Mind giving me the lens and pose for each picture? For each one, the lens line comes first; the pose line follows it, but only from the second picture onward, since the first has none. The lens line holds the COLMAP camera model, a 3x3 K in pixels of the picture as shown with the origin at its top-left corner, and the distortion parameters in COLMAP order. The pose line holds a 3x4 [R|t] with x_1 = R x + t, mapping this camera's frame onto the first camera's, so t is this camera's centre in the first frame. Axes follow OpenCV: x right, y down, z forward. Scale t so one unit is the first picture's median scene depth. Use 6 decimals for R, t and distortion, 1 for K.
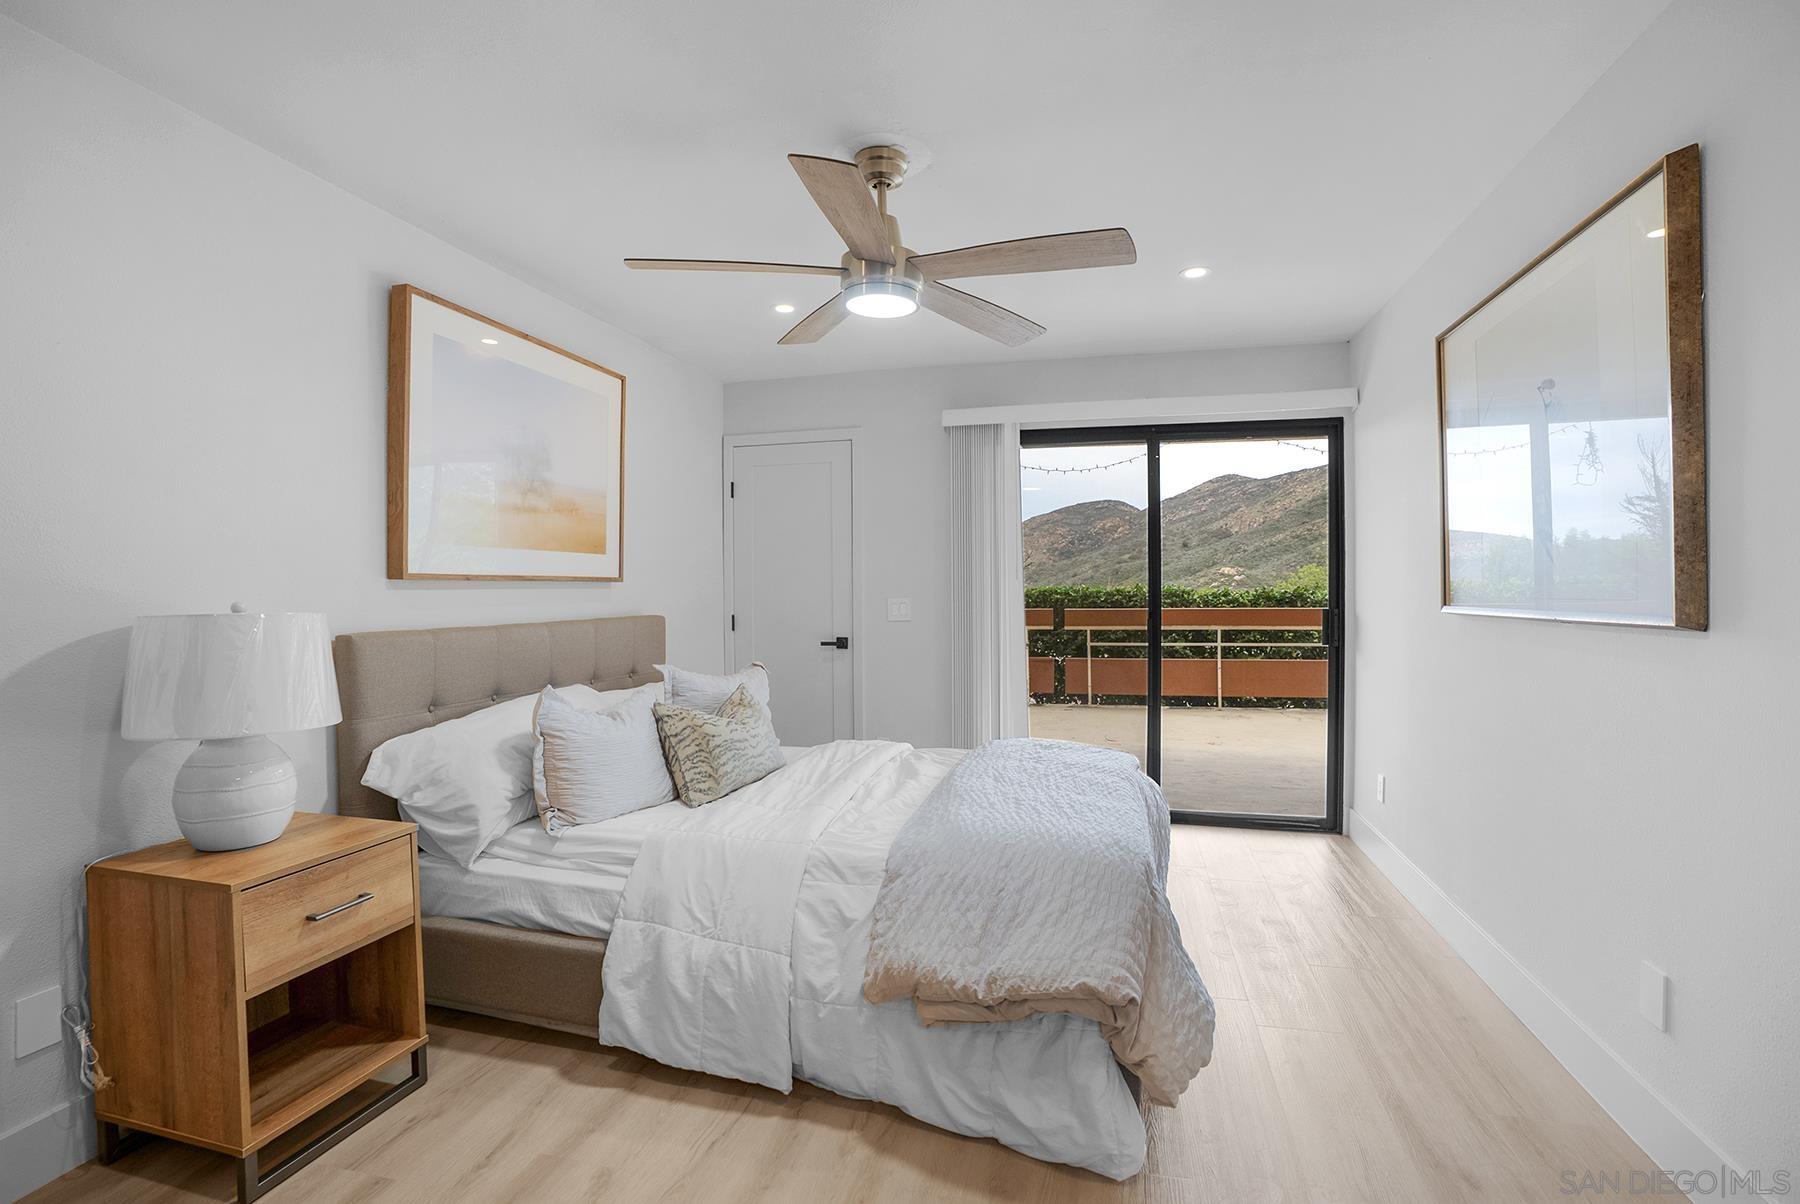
lens RADIAL K [[844.3, 0, 900.0], [0, 844.3, 602.0], [0, 0, 1]] dist [-0.051968, 0.017411]
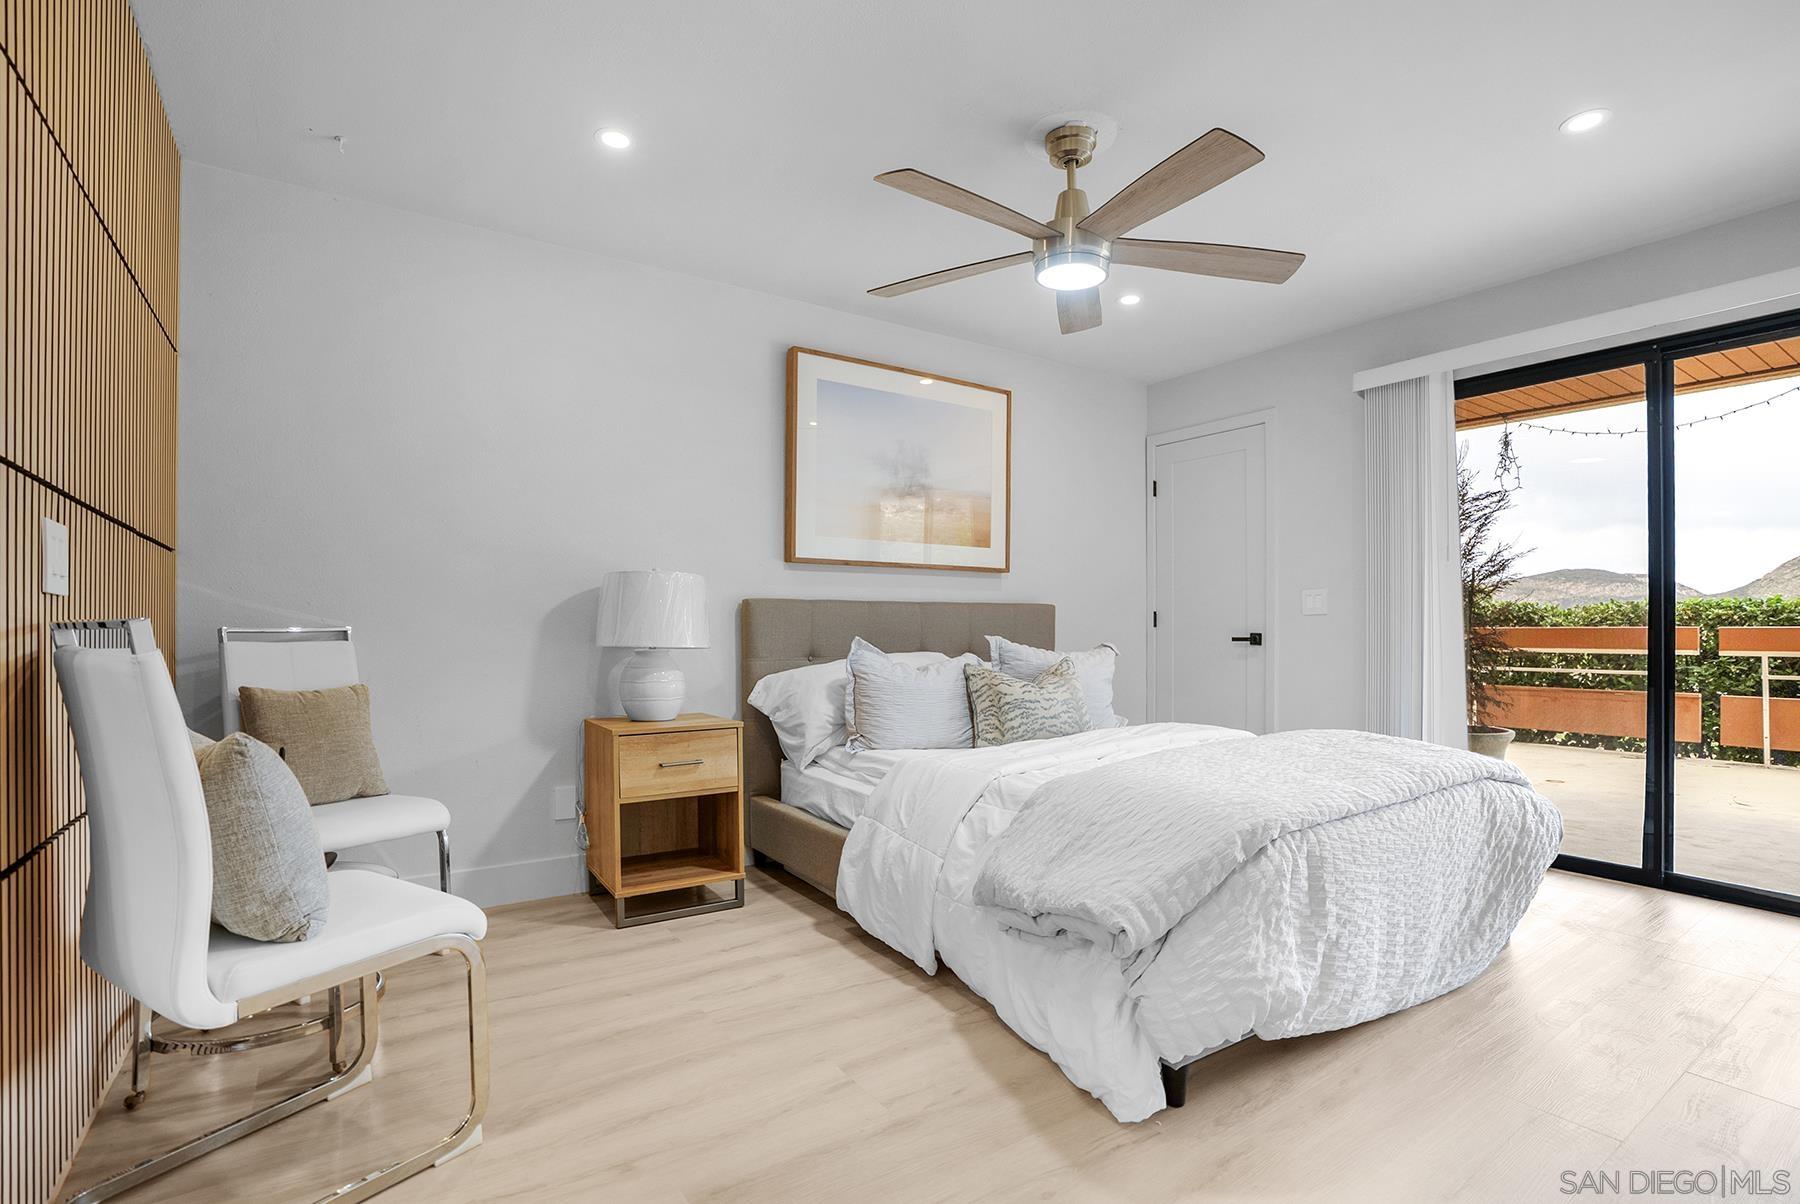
lens RADIAL K [[845.6, 0, 891.8], [0, 845.6, 629.4], [0, 0, 1]] dist [-0.052276, 0.000983]
pose [[0.756249, 0.008563, -0.654228, 0.483808], [-0.013450, 0.999907, -0.002459, 0.094698], [0.654146, 0.010659, 0.756293, 0.062002]]
